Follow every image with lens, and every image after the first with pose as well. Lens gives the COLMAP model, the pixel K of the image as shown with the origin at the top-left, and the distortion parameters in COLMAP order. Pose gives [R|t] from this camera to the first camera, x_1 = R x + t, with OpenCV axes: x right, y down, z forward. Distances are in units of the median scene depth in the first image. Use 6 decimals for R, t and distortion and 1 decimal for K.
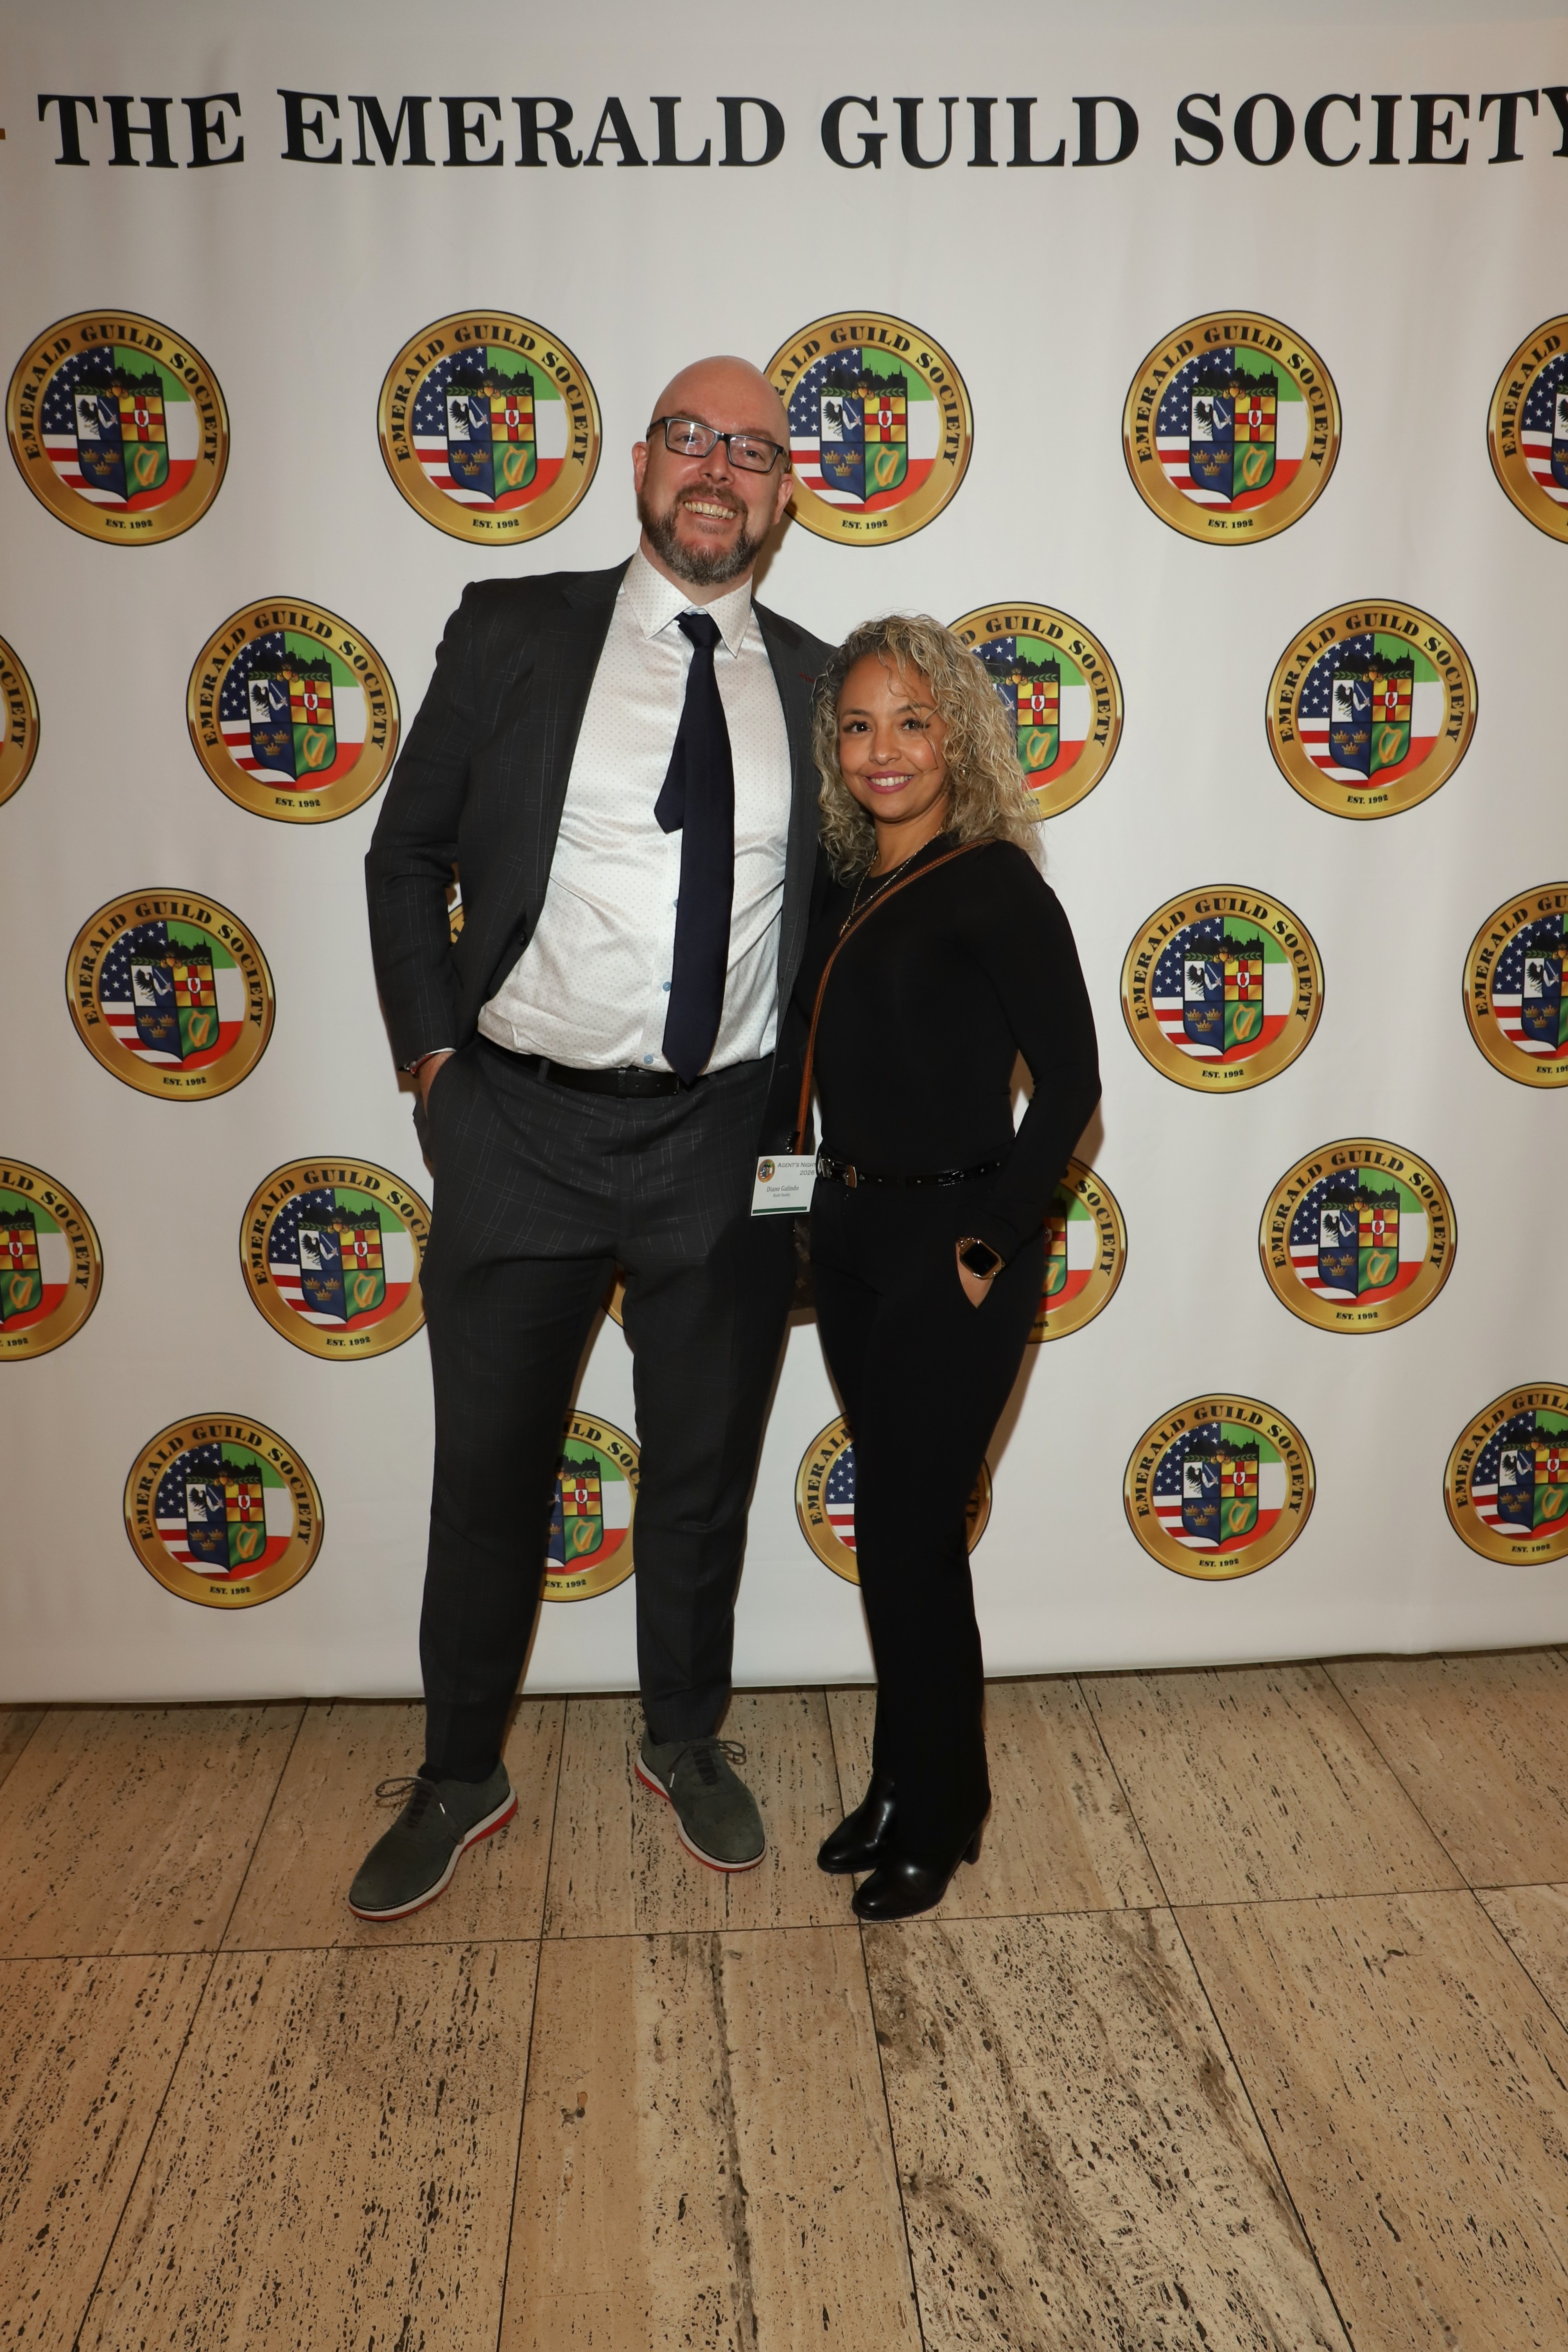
lens RADIAL K [[1787.9, 0, 794.0], [0, 1787.9, 1163.3], [0, 0, 1]] dist [-0.067093, 0.031830]
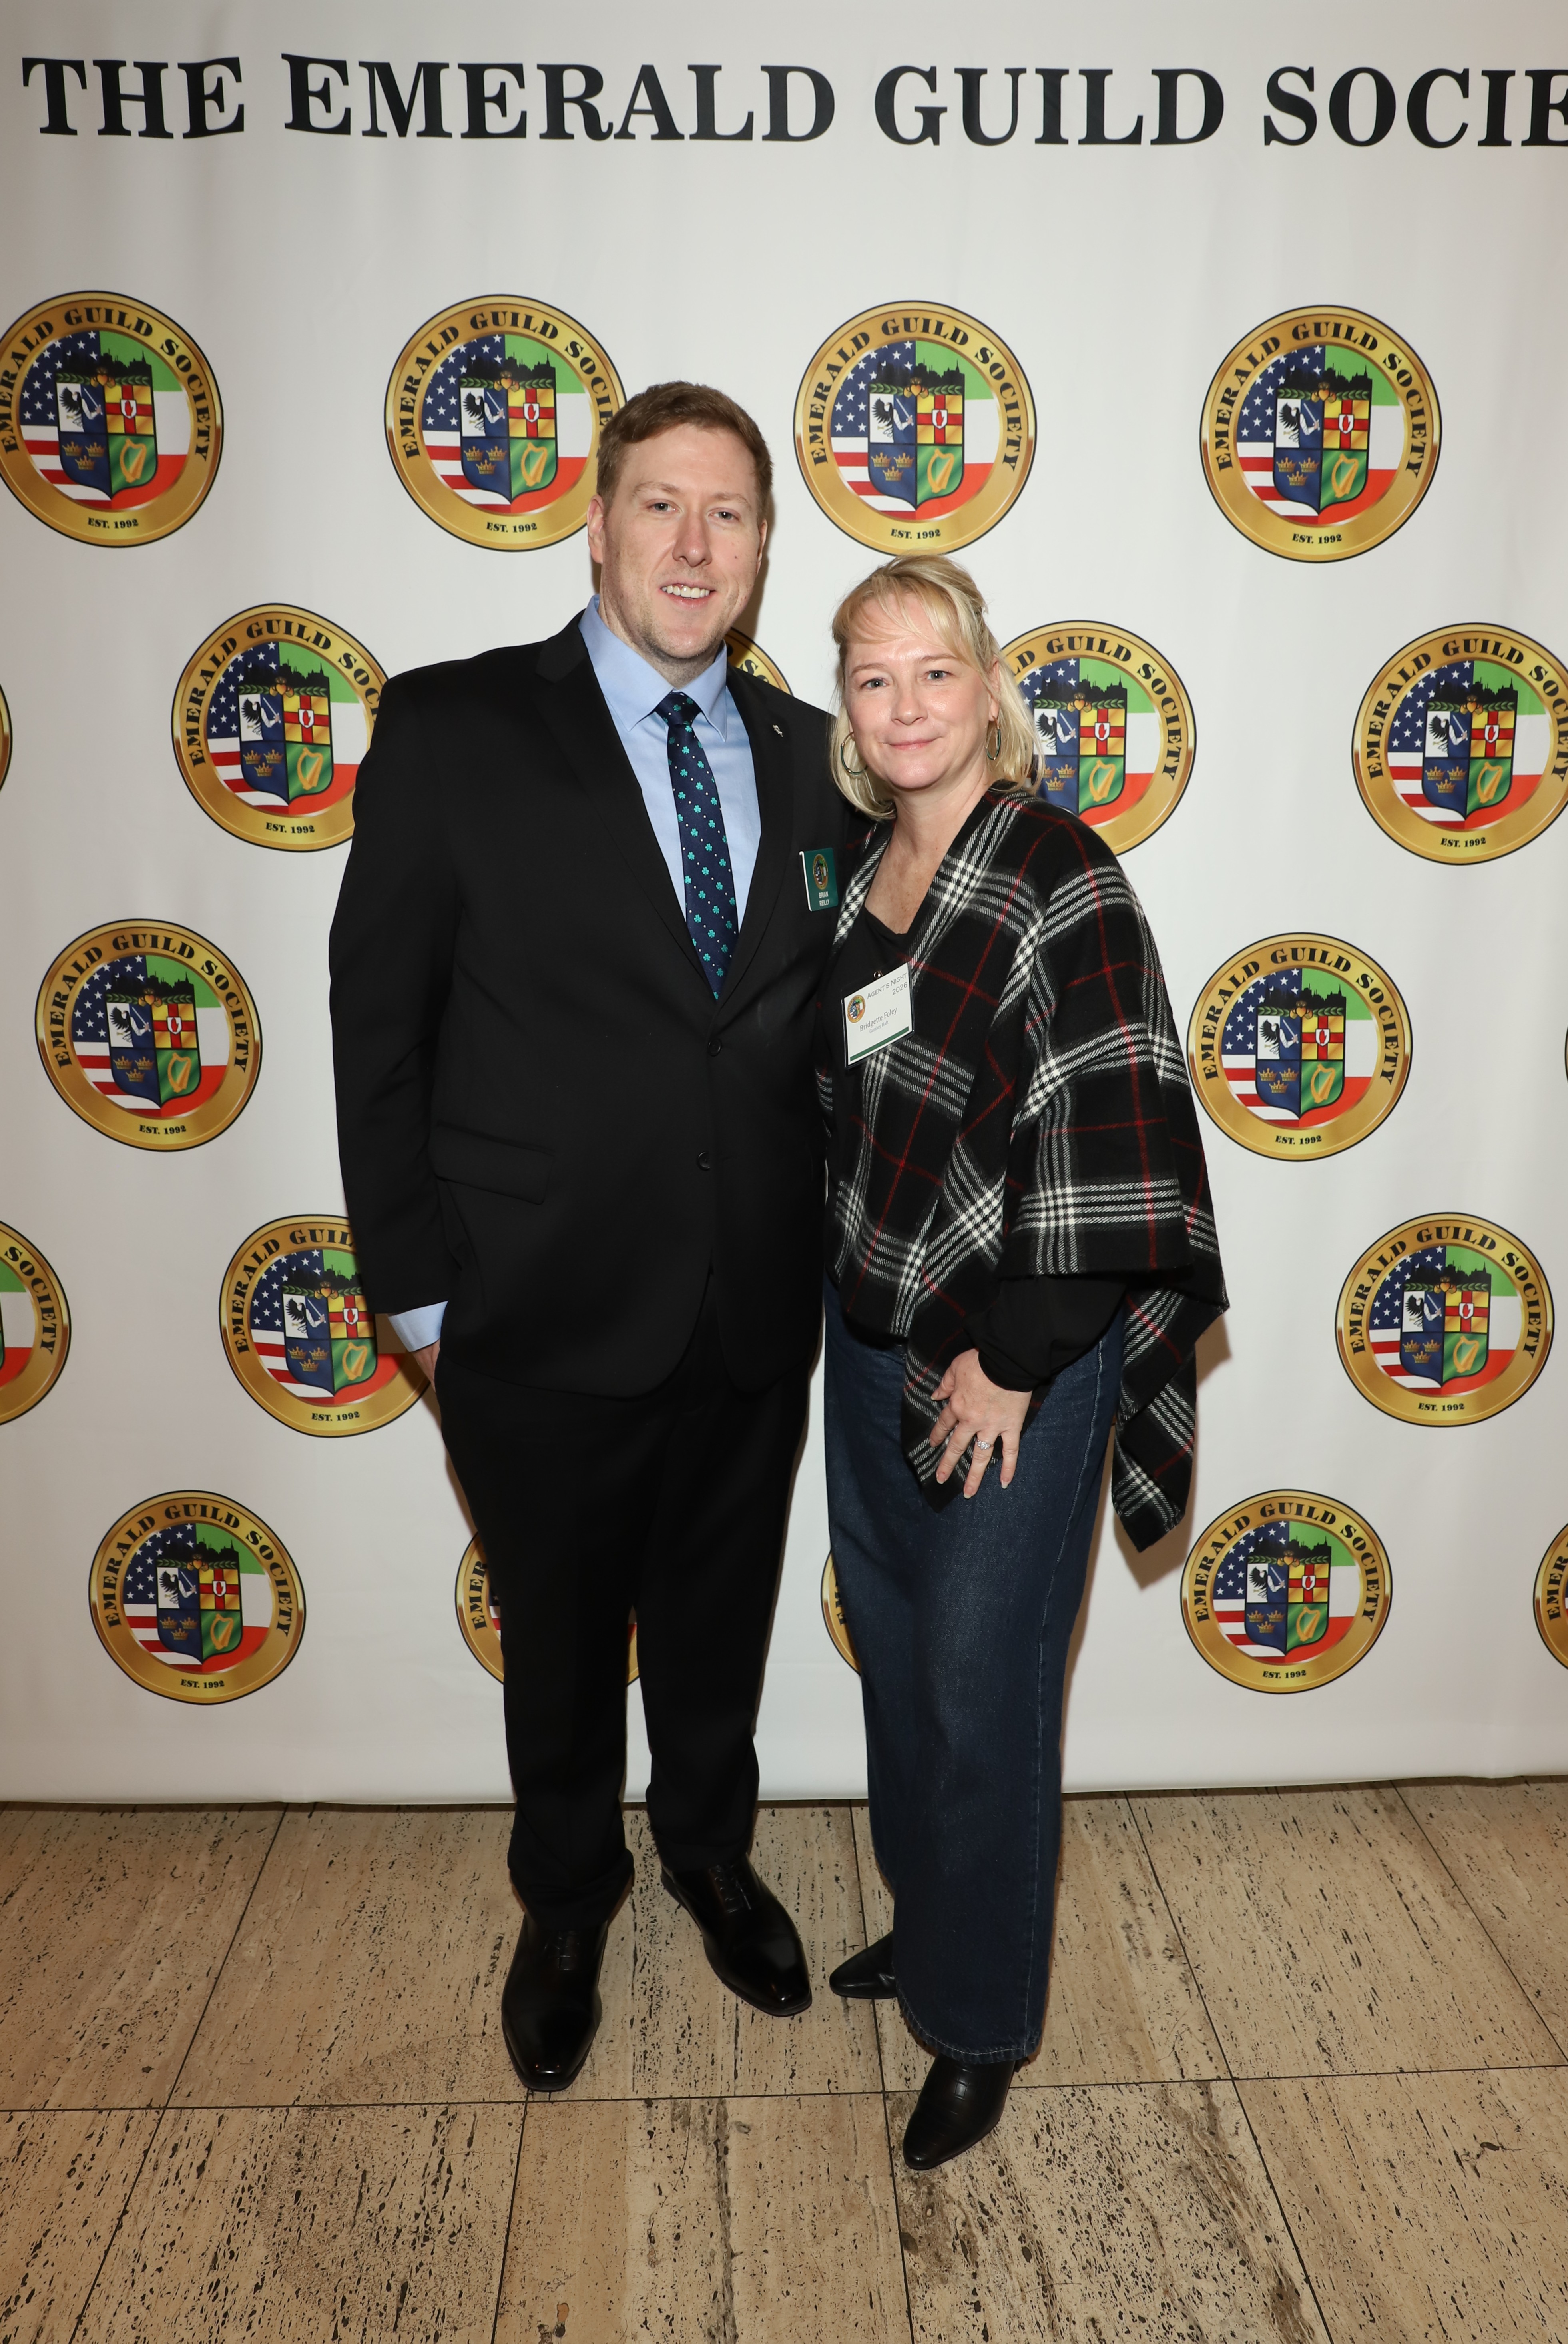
lens RADIAL K [[1731.6, 0, 801.5], [0, 1731.6, 1135.0], [0, 0, 1]] dist [-0.068217, 0.030815]
pose [[0.999698, 0.017689, -0.017031, 0.001902], [-0.018097, 0.999545, -0.024135, -0.030051], [0.016596, 0.024436, 0.999564, 0.127784]]
